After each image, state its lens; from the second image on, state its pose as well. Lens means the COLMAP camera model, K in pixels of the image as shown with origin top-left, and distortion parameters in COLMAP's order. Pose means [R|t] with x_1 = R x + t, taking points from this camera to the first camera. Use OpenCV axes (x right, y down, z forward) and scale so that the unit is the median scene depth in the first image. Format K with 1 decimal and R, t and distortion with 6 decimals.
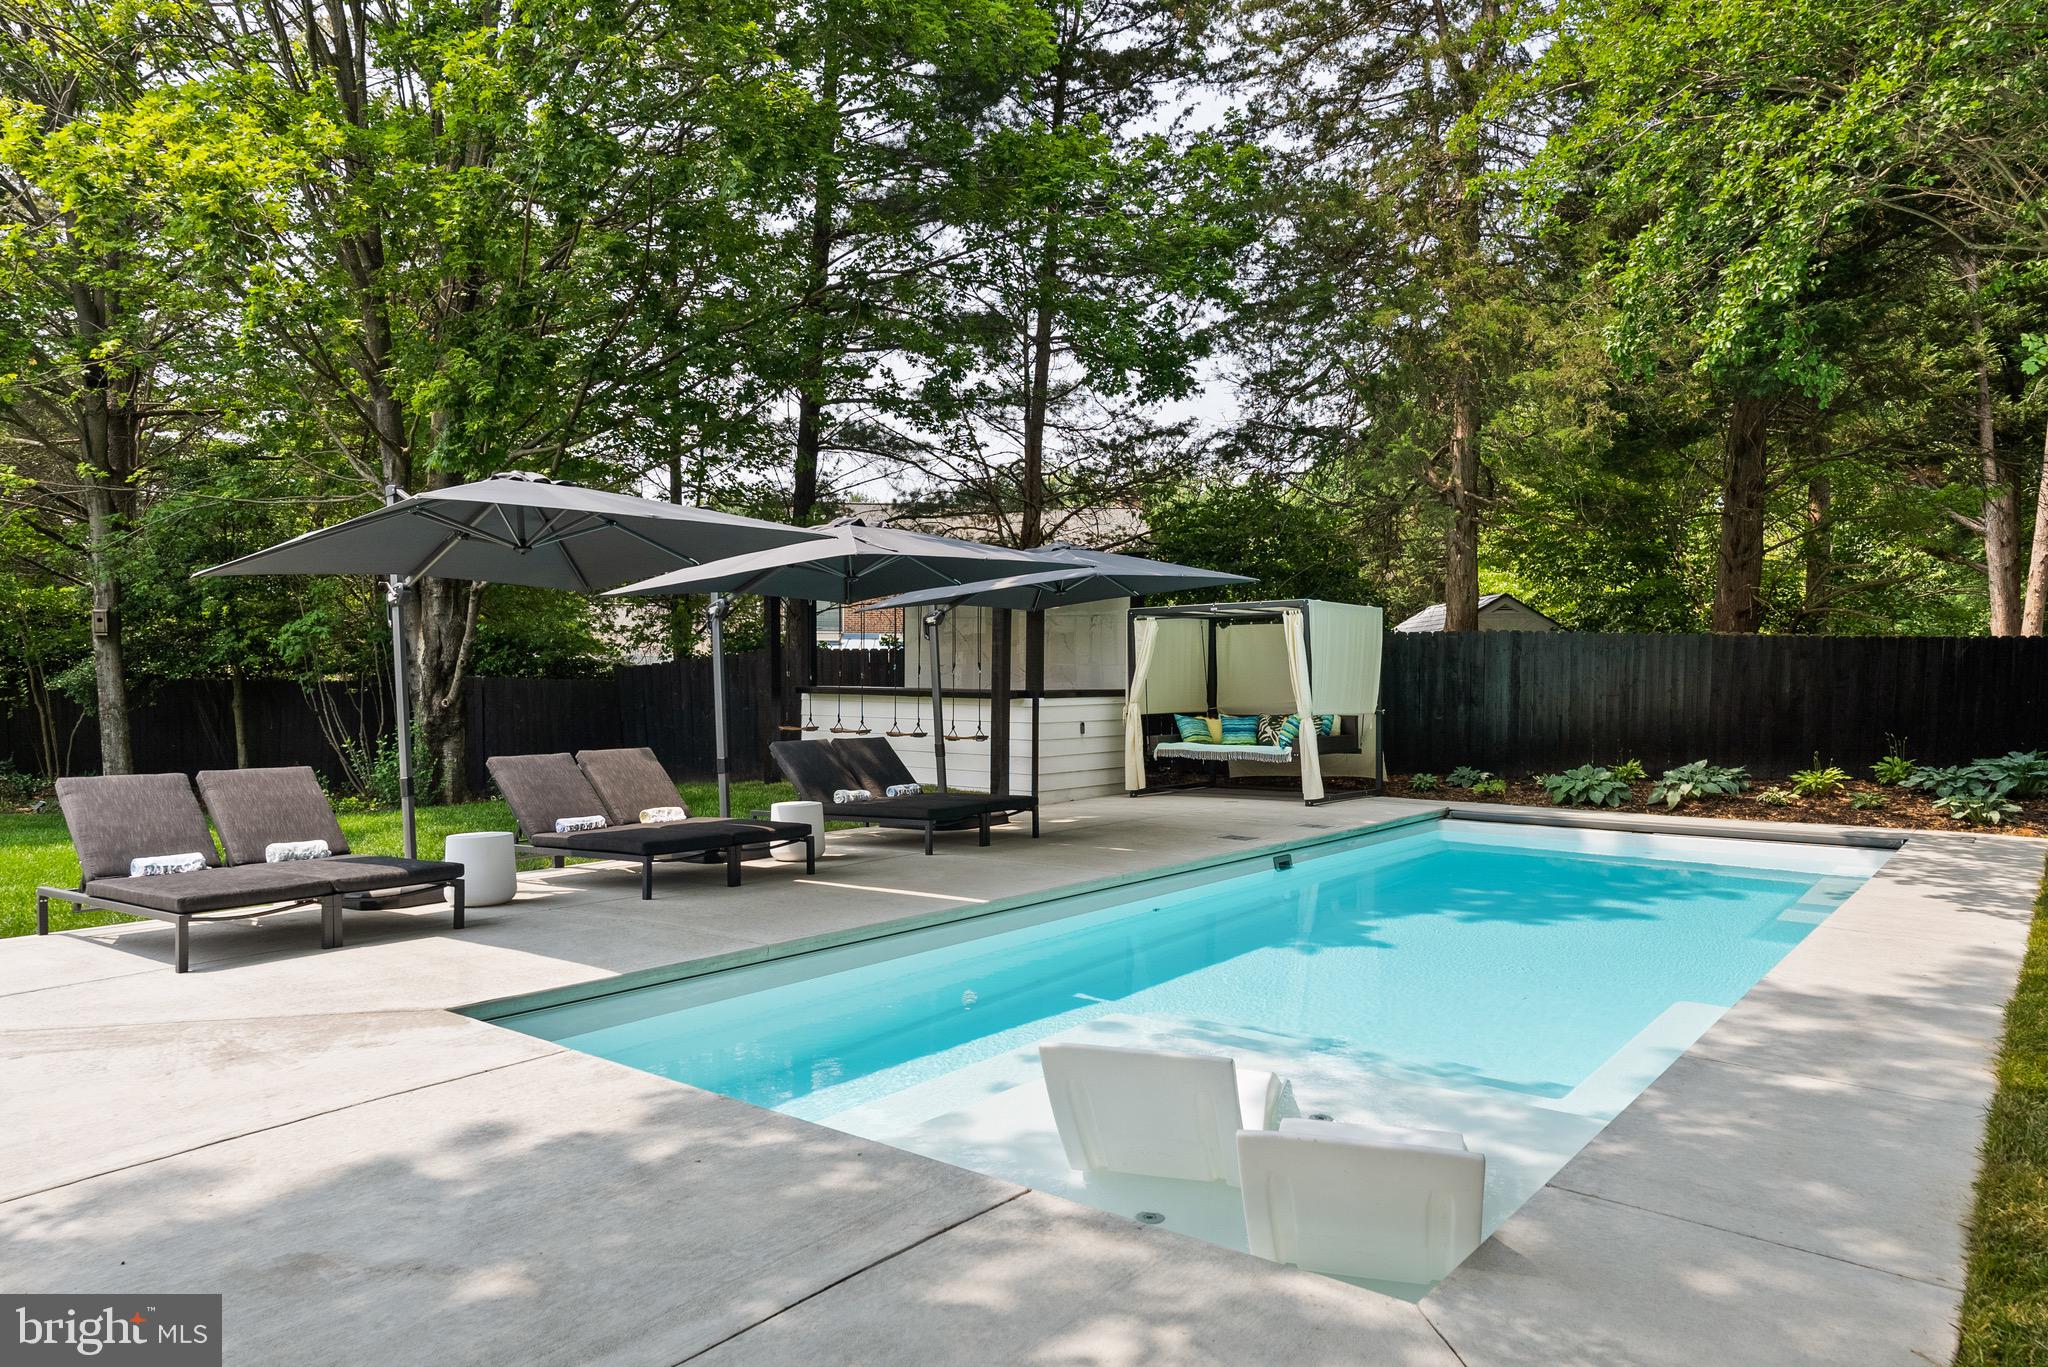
lens RADIAL K [[1388.2, 0, 1023.0], [0, 1388.2, 670.7], [0, 0, 1]] dist [0.050029, -0.040906]
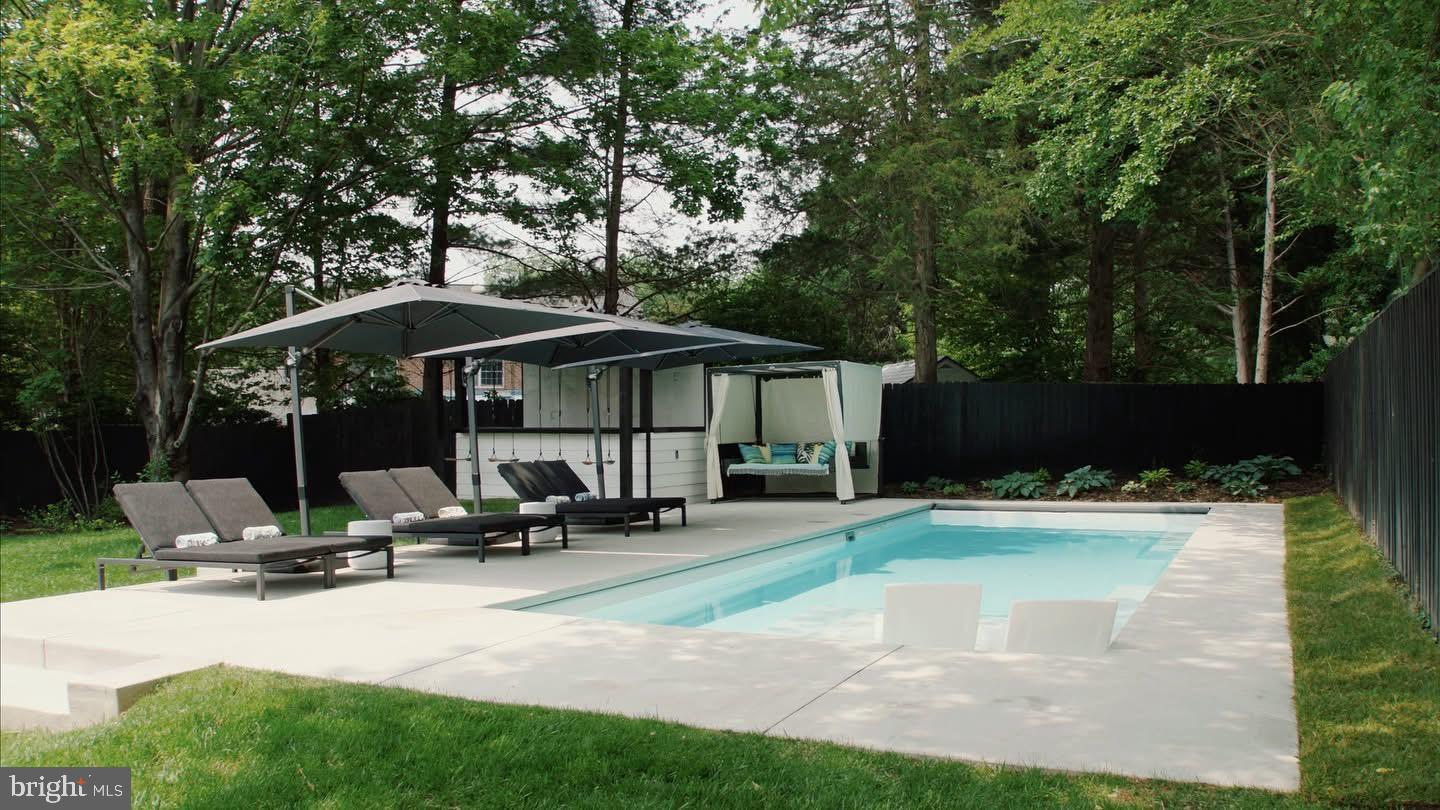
lens RADIAL K [[1198.5, 0, 719.6], [0, 1198.5, 399.0], [0, 0, 1]] dist [-0.092411, 0.006891]
pose [[0.979414, -0.009764, 0.201628, -0.156957], [0.013664, 0.999745, -0.017957, 0.008248], [-0.201401, 0.020342, 0.979298, -0.175054]]
